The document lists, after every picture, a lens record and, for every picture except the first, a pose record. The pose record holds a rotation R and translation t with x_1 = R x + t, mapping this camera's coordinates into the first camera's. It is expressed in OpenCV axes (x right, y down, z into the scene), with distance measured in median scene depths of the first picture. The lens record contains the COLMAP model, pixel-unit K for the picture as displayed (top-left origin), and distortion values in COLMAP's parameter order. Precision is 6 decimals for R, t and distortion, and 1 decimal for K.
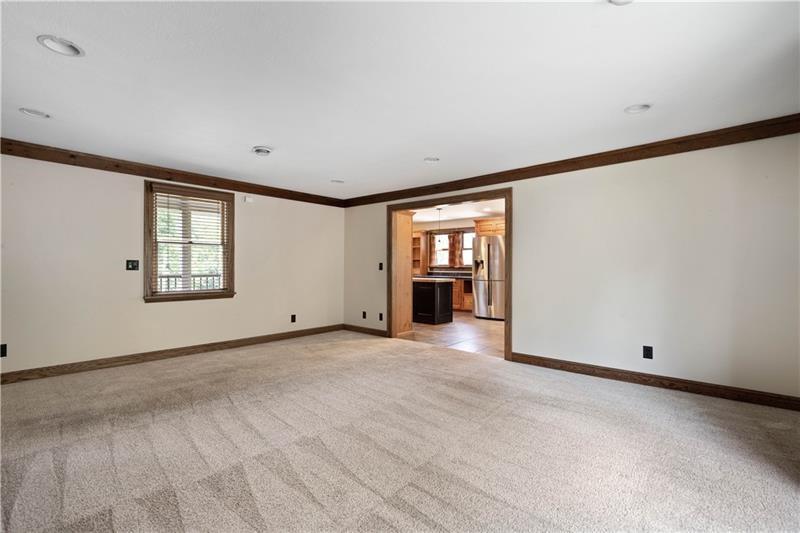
lens RADIAL K [[362.5, 0, 404.1], [0, 362.5, 264.5], [0, 0, 1]] dist [0.000816, 0.001288]
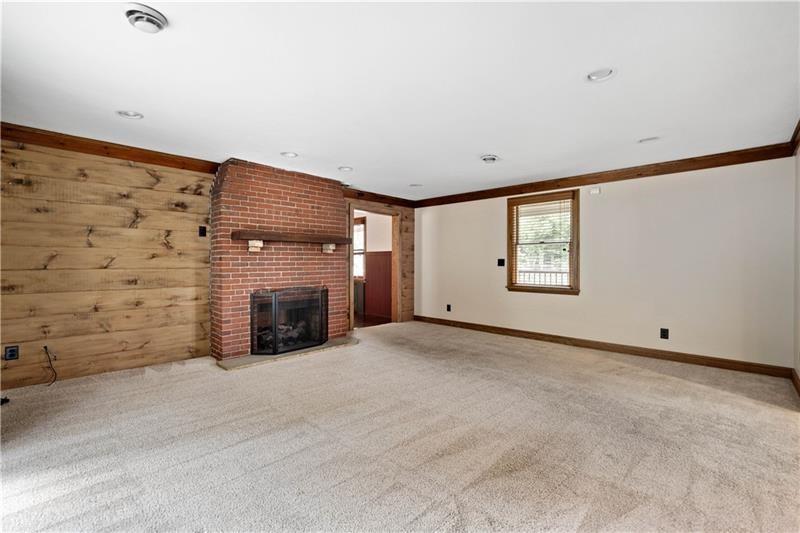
lens RADIAL K [[362.5, 0, 404.3], [0, 362.5, 265.4], [0, 0, 1]] dist [0.000816, 0.001288]
pose [[-0.037775, 0.004715, -0.999275, 0.620435], [-0.001569, 0.999987, 0.004778, 0.007145], [0.999285, 0.001748, -0.037767, 0.671139]]
